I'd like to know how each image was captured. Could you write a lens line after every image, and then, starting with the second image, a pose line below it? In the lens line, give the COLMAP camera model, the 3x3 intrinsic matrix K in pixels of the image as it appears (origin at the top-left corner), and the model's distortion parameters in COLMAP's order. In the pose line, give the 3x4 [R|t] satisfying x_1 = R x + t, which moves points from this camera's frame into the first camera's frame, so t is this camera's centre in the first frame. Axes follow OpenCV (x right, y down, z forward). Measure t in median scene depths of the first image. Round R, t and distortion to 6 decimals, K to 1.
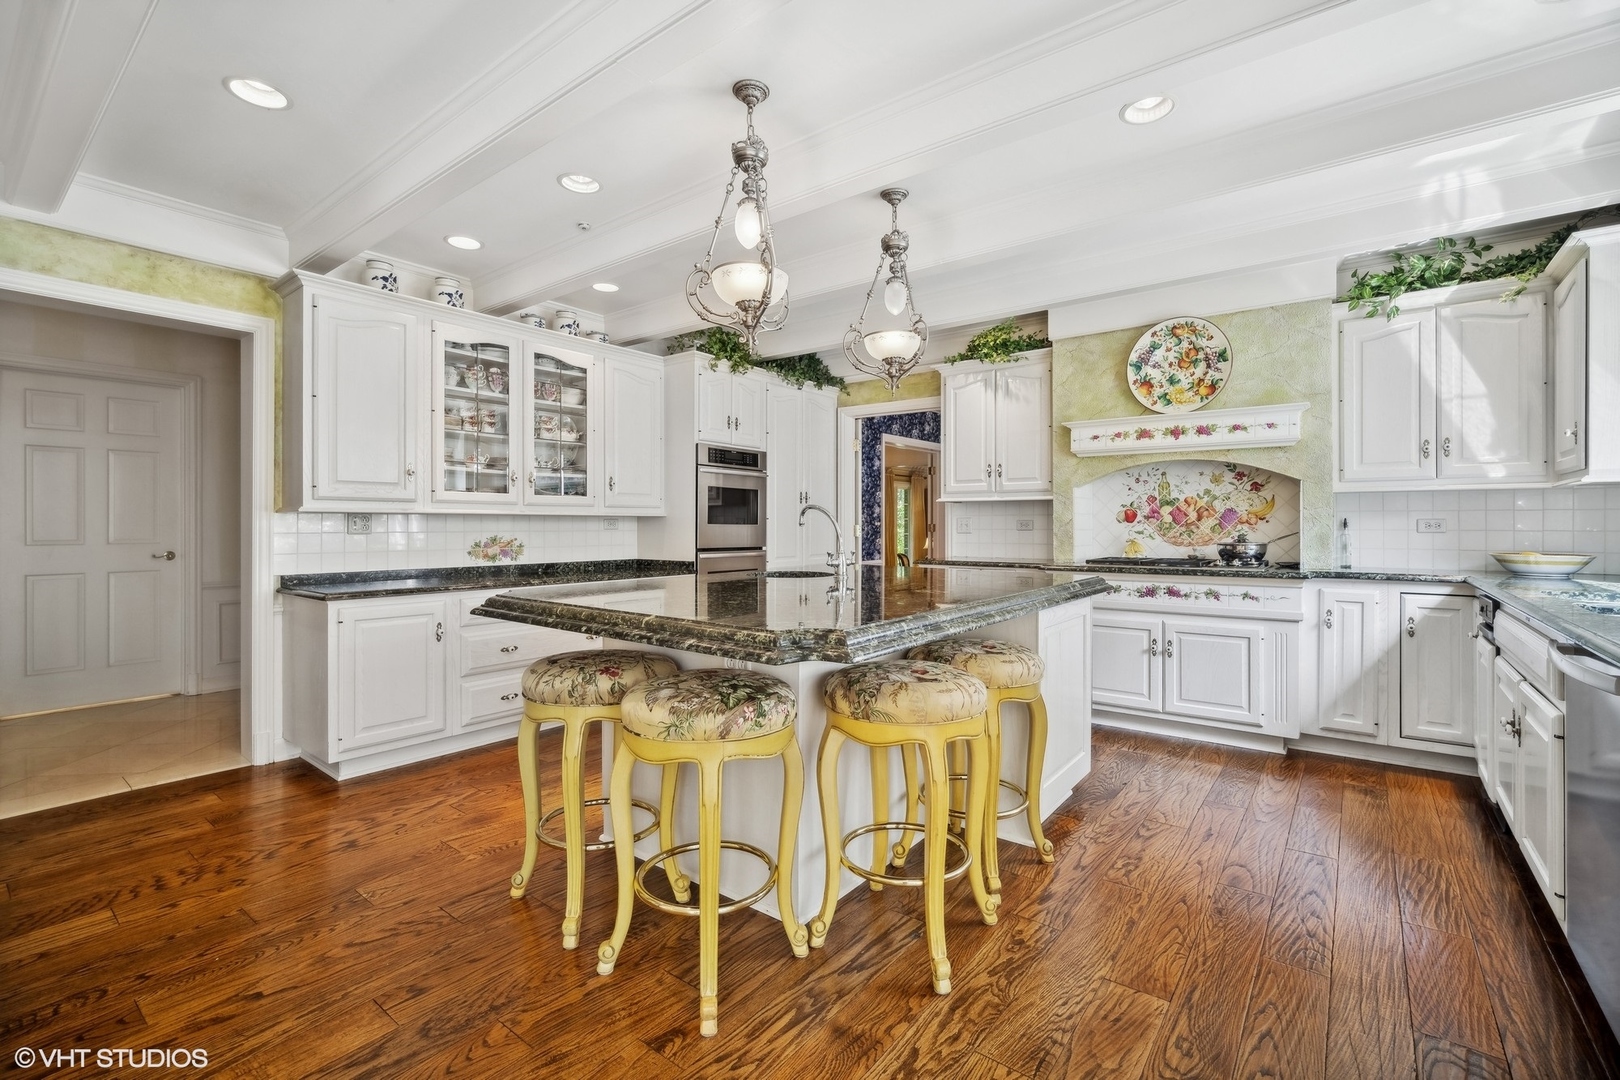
lens RADIAL K [[703.4, 0, 809.8], [0, 703.4, 531.1], [0, 0, 1]] dist [-0.000993, 0.000081]
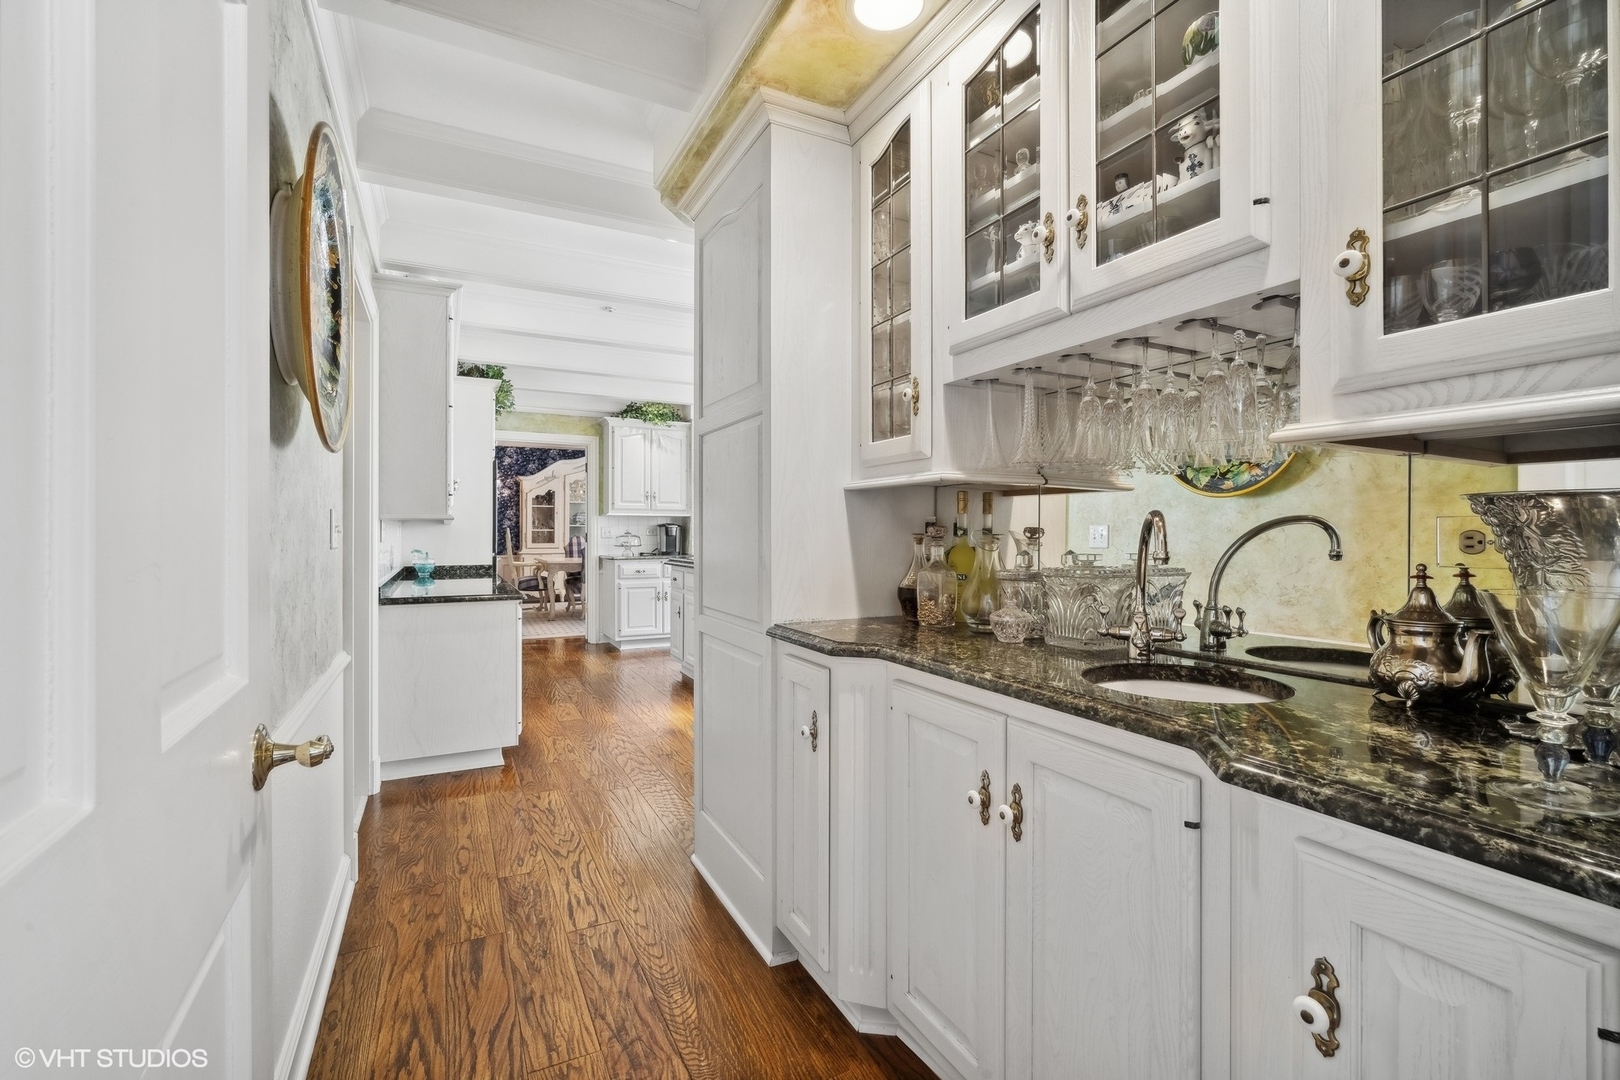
lens RADIAL K [[703.4, 0, 809.7], [0, 703.4, 534.6], [0, 0, 1]] dist [-0.000993, 0.000081]
pose [[0.417775, -0.003289, 0.908545, -1.541634], [0.002162, 0.999994, 0.002626, -0.010264], [-0.908548, 0.000867, 0.417779, 0.101932]]
